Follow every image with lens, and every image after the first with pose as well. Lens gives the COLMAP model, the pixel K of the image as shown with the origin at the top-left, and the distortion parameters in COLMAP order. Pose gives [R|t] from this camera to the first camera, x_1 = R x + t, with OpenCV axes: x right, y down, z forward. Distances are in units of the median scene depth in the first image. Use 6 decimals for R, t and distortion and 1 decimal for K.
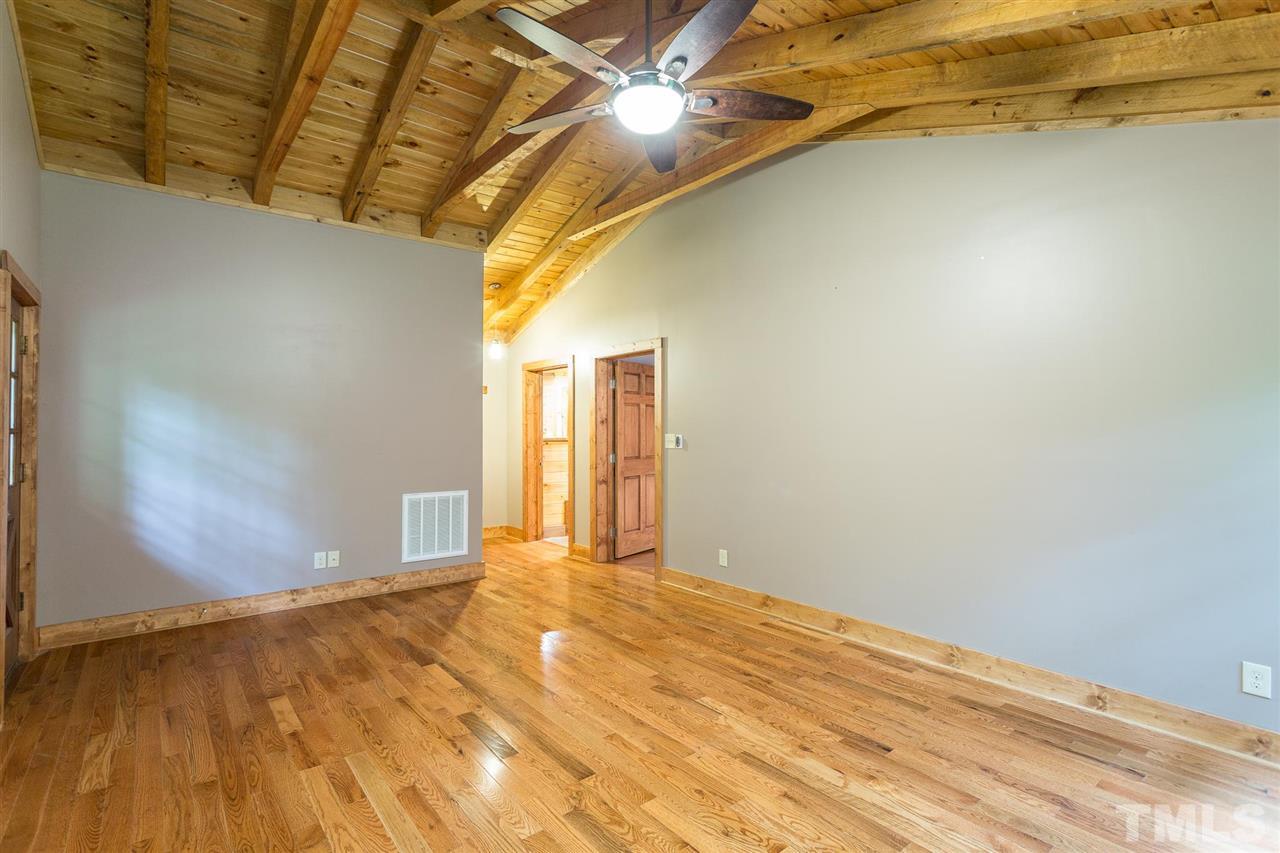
lens RADIAL K [[613.2, 0, 640.0], [0, 613.2, 426.5], [0, 0, 1]] dist [0.001599, 0.000873]
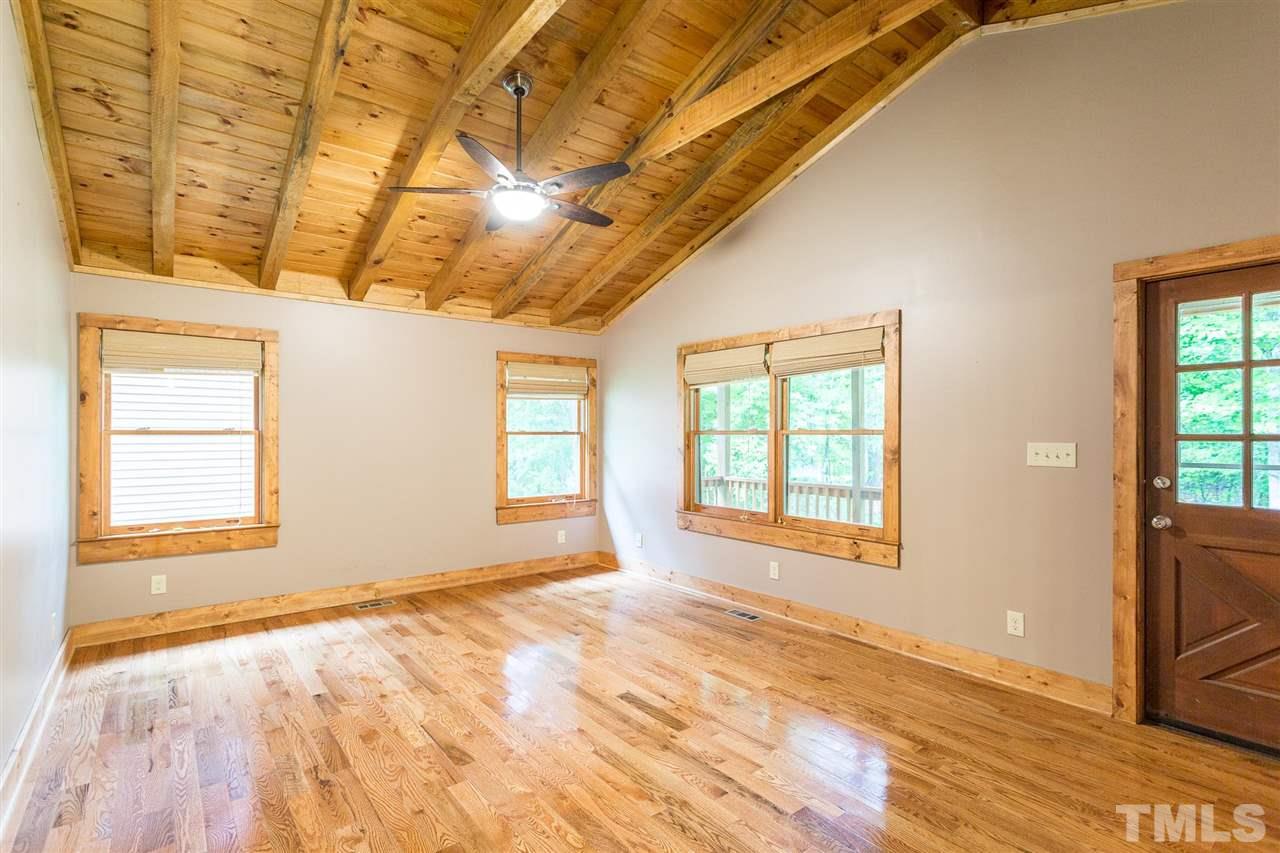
lens RADIAL K [[613.2, 0, 640.0], [0, 613.2, 426.5], [0, 0, 1]] dist [0.001599, 0.000873]
pose [[-0.999966, 0.001696, 0.008103, -0.225218], [0.001537, 0.999807, -0.019600, 0.009294], [-0.008134, -0.019587, -0.999775, 1.973092]]
